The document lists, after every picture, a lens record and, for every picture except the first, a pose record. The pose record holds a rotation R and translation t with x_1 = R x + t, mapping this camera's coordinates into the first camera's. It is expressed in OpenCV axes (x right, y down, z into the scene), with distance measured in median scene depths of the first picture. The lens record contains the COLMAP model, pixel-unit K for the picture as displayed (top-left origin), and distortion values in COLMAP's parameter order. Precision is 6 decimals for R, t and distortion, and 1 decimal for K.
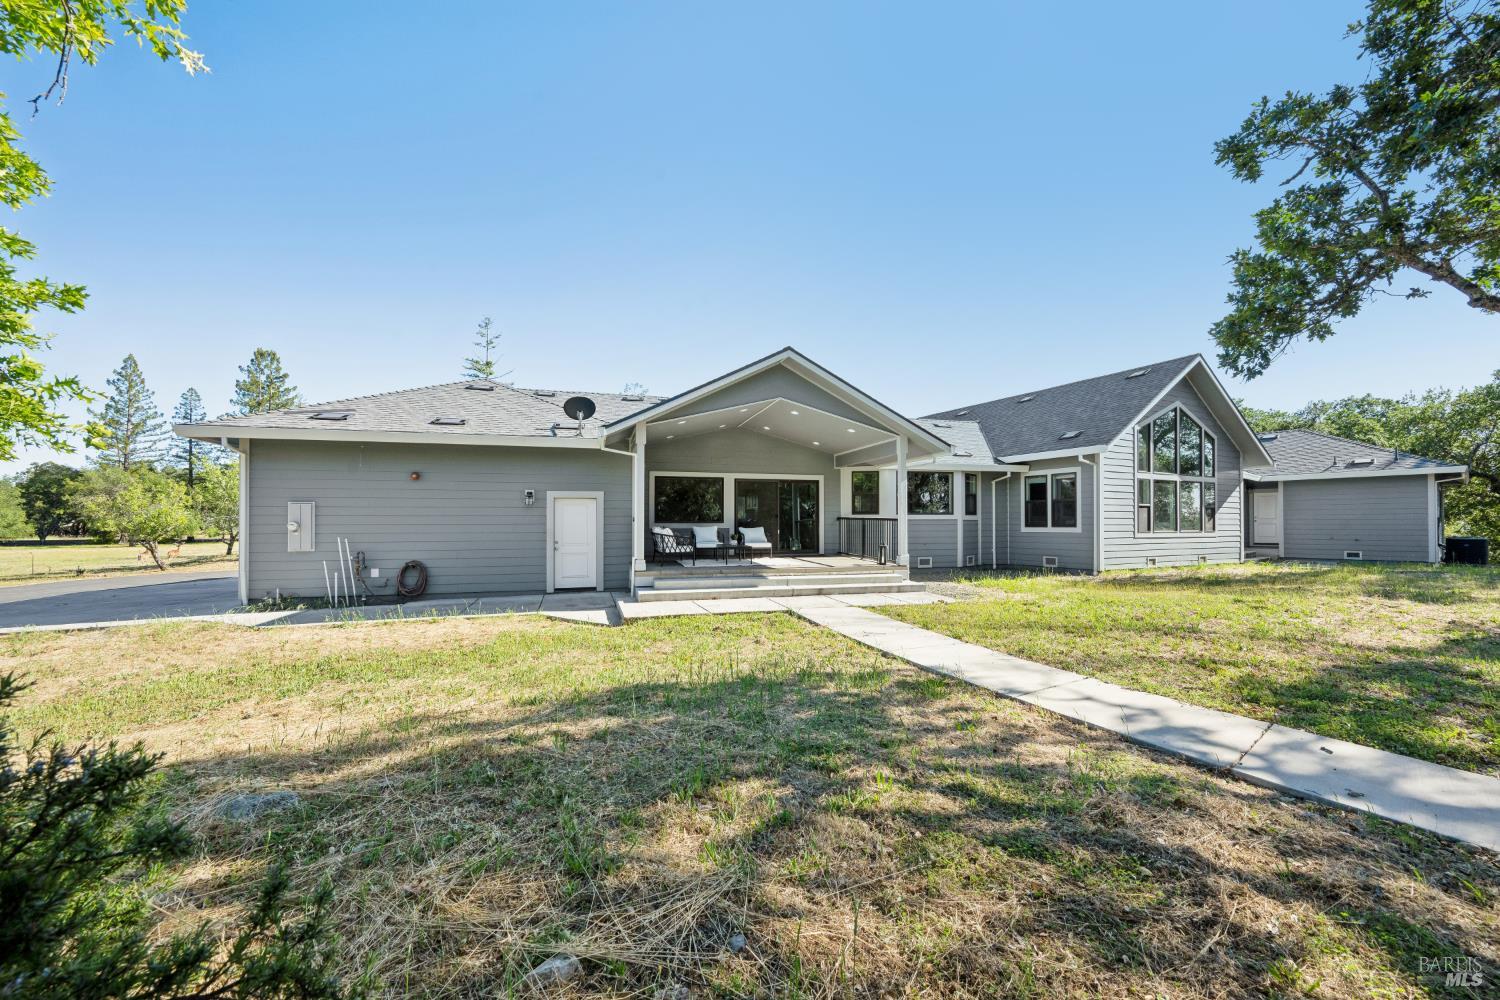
lens RADIAL K [[596.3, 0, 750.0], [0, 596.3, 485.6], [0, 0, 1]] dist [0.000616, 0.000338]
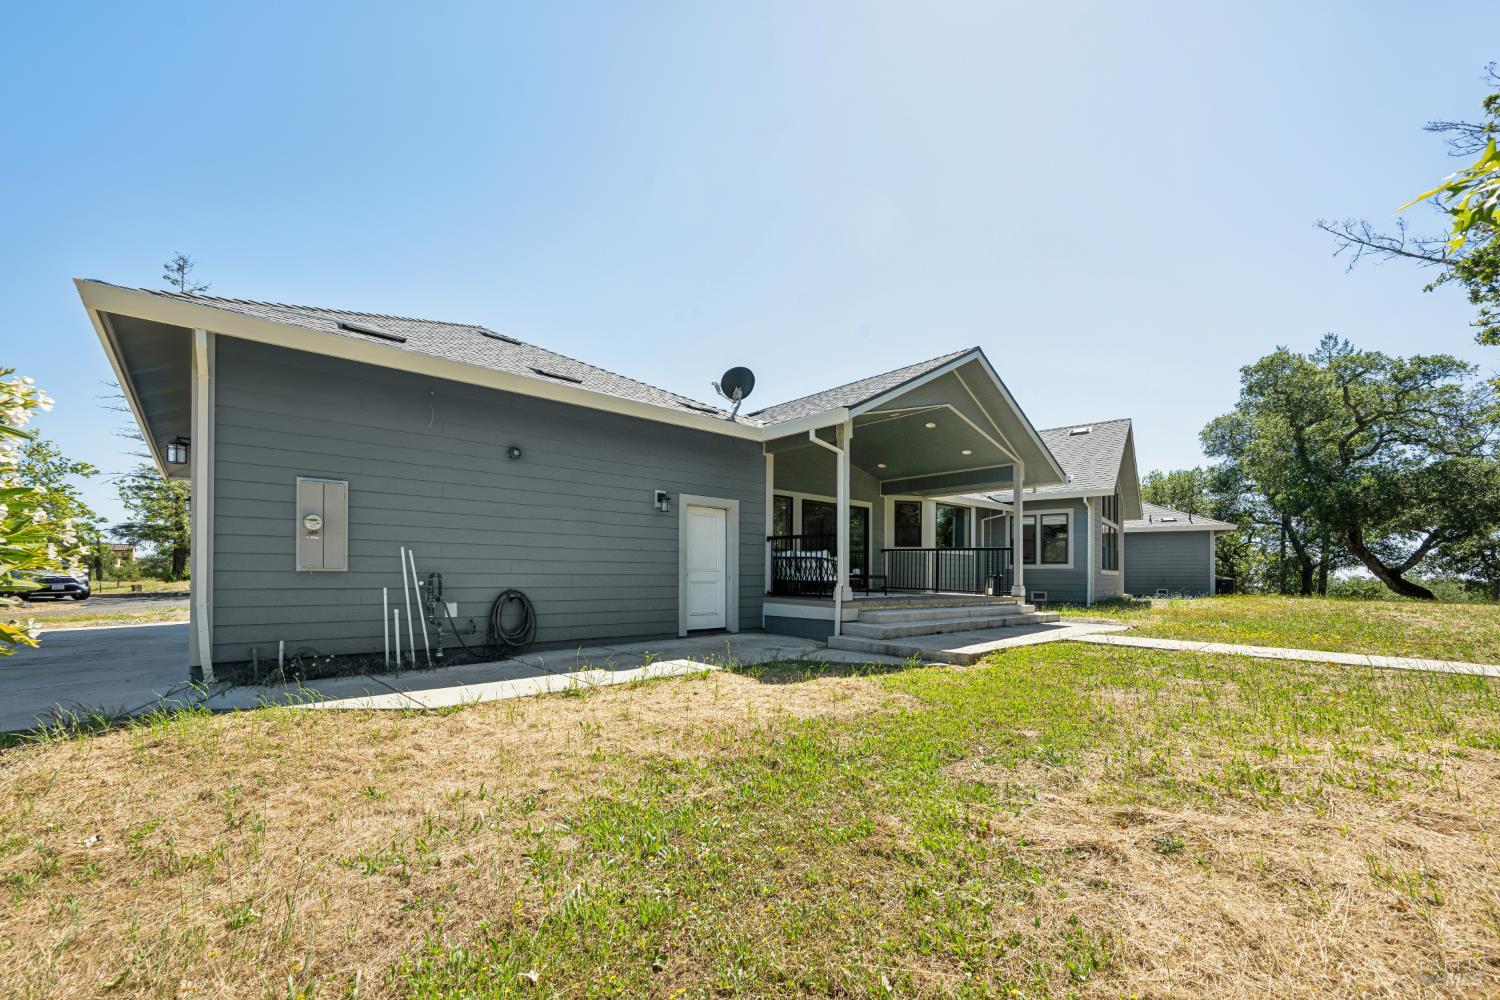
lens RADIAL K [[615.5, 0, 755.7], [0, 615.5, 543.3], [0, 0, 1]] dist [-0.000371, 0.000048]
pose [[0.899847, 0.031675, 0.435054, -0.592327], [-0.037959, 0.999263, 0.005759, 0.062120], [-0.434551, -0.021697, 0.900386, 0.306106]]
